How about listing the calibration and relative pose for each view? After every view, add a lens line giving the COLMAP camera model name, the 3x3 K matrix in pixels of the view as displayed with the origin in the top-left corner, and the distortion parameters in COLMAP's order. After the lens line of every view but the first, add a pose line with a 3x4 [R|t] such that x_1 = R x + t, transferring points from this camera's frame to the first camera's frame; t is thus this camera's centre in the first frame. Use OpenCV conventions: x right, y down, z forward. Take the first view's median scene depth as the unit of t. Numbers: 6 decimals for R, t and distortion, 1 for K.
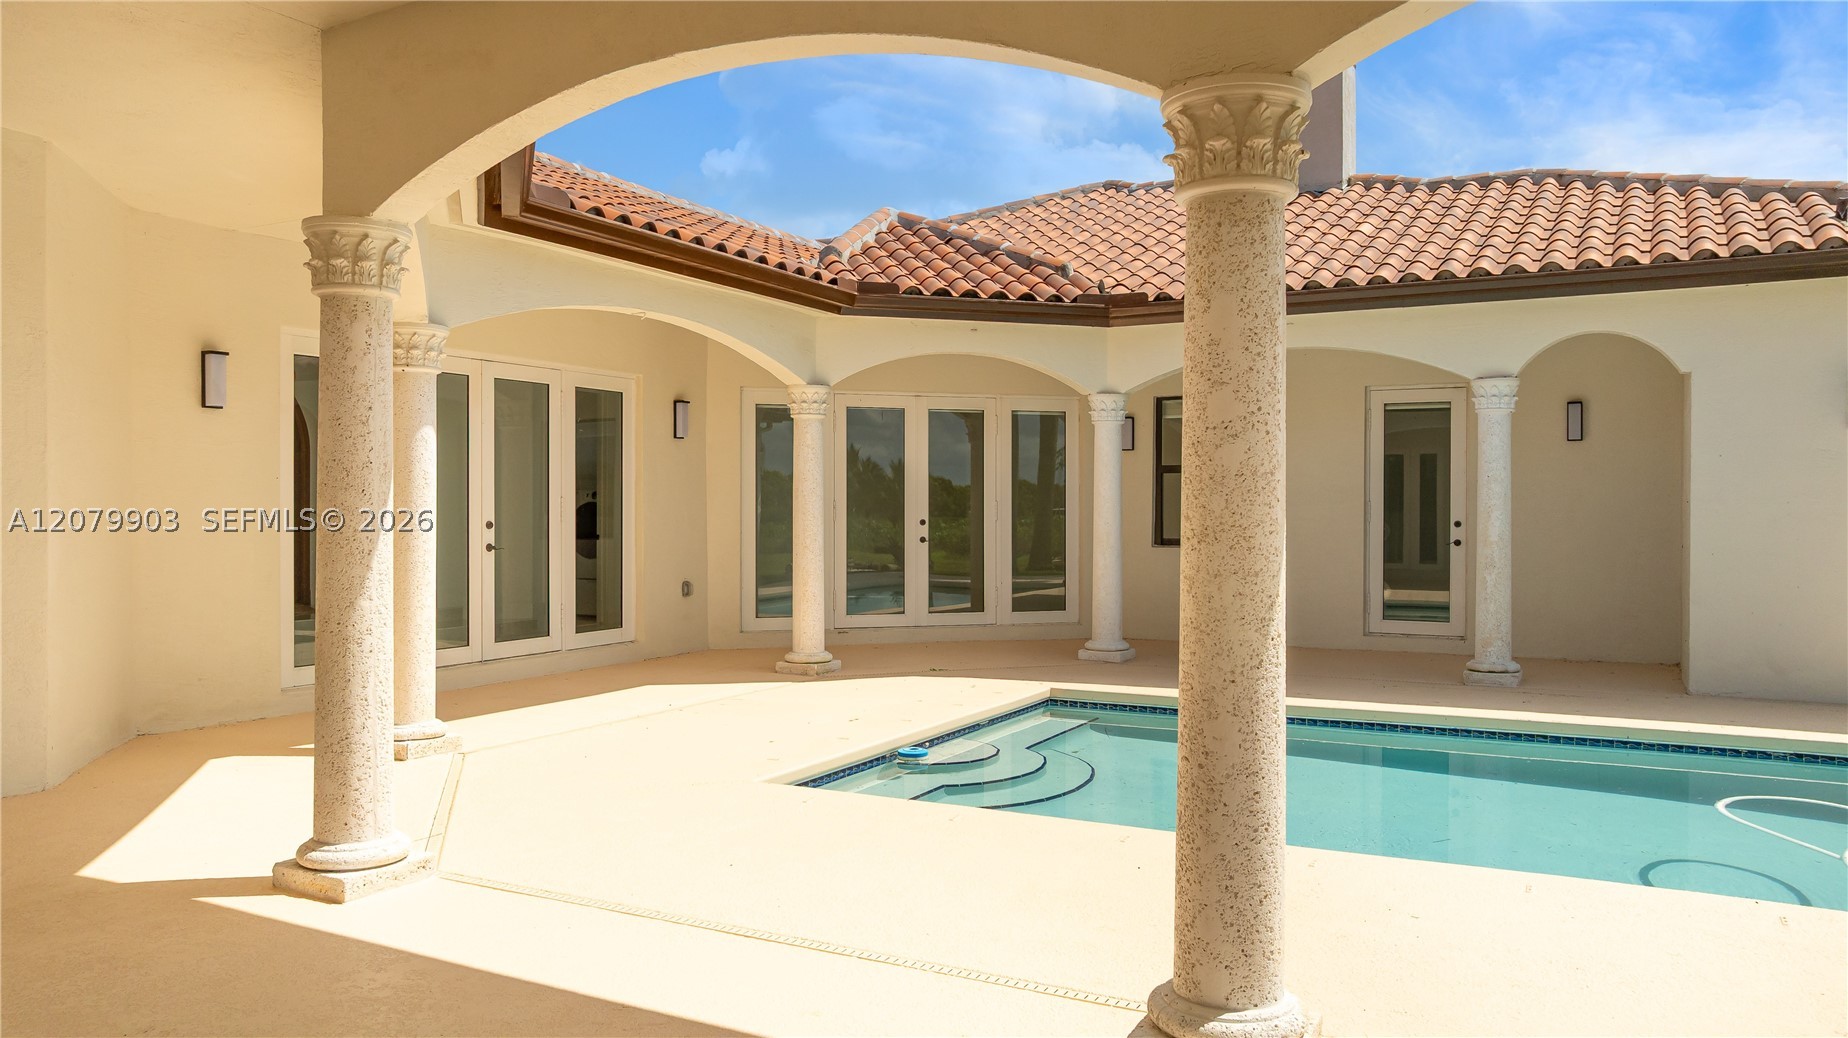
lens RADIAL K [[1303.4, 0, 928.9], [0, 1303.4, 507.1], [0, 0, 1]] dist [-0.034168, 0.030859]
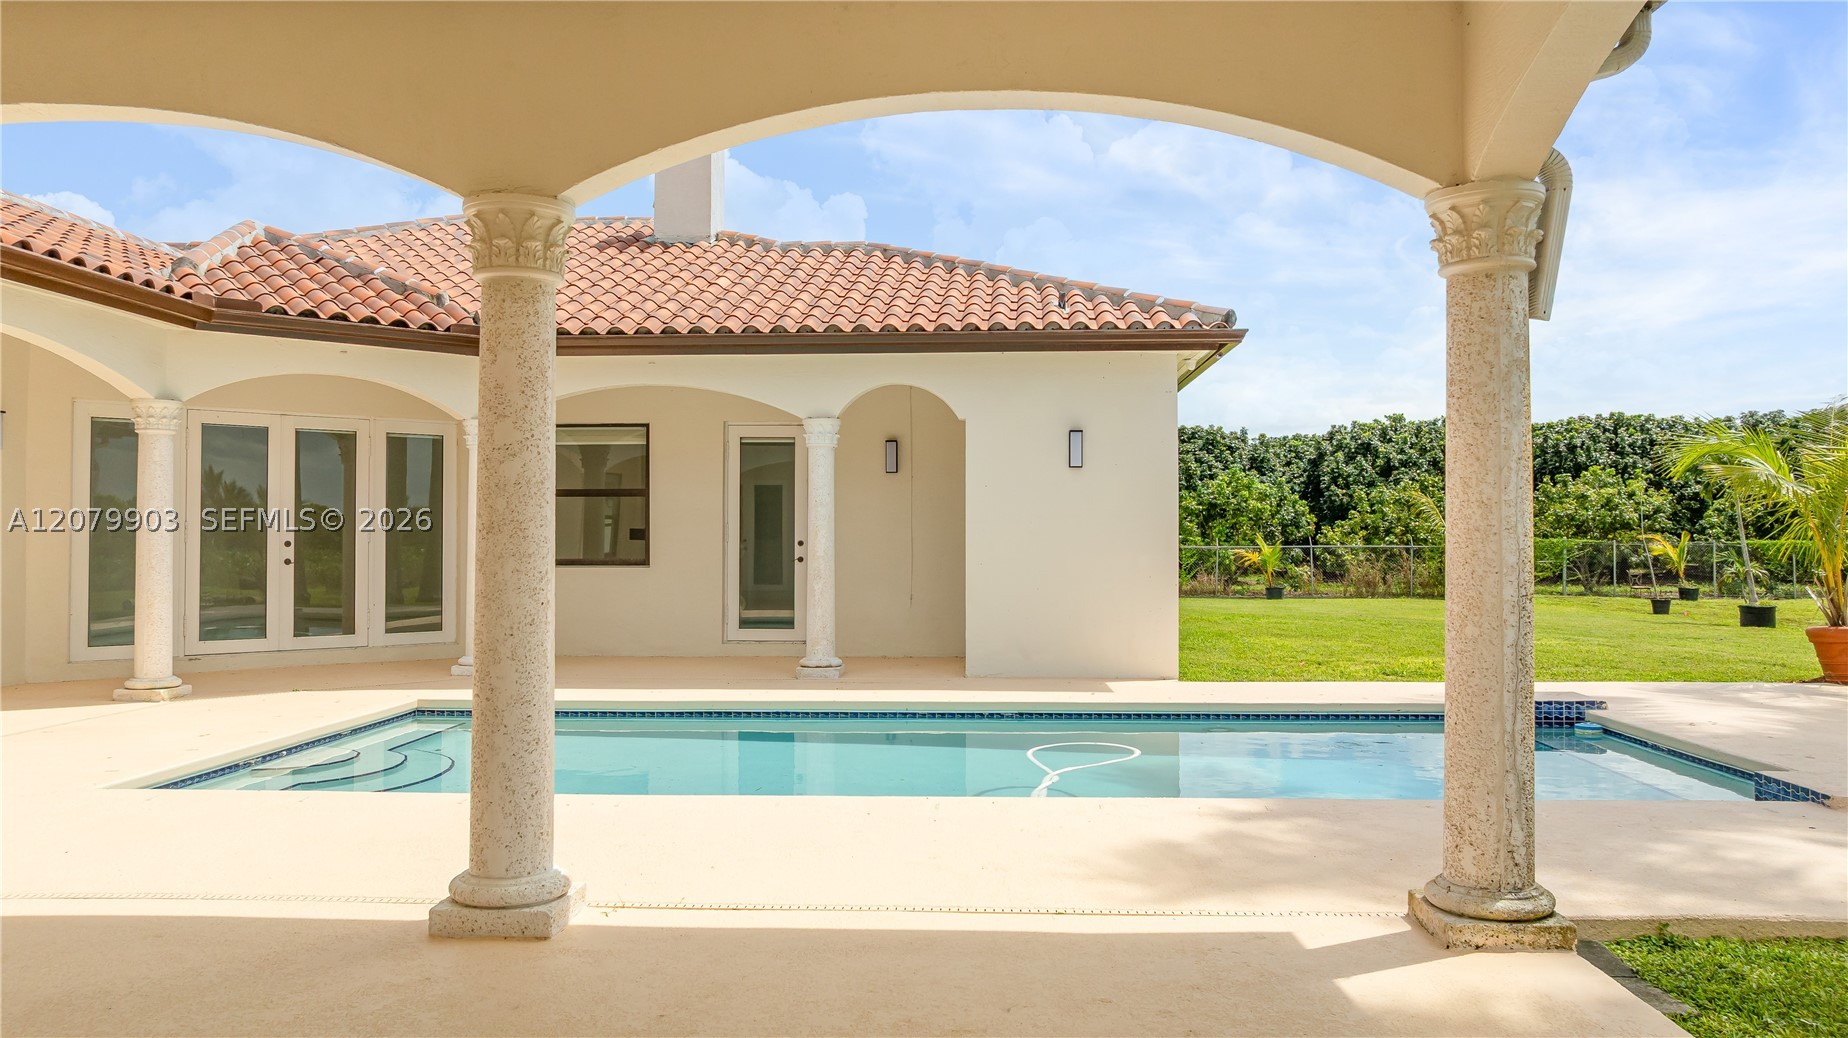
lens RADIAL K [[1303.4, 0, 924.3], [0, 1303.4, 507.7], [0, 0, 1]] dist [-0.034168, 0.030859]
pose [[0.902529, 0.008595, 0.430543, 0.009791], [0.000923, 0.999760, -0.021891, 0.008234], [-0.430628, 0.020155, 0.902304, -0.111643]]
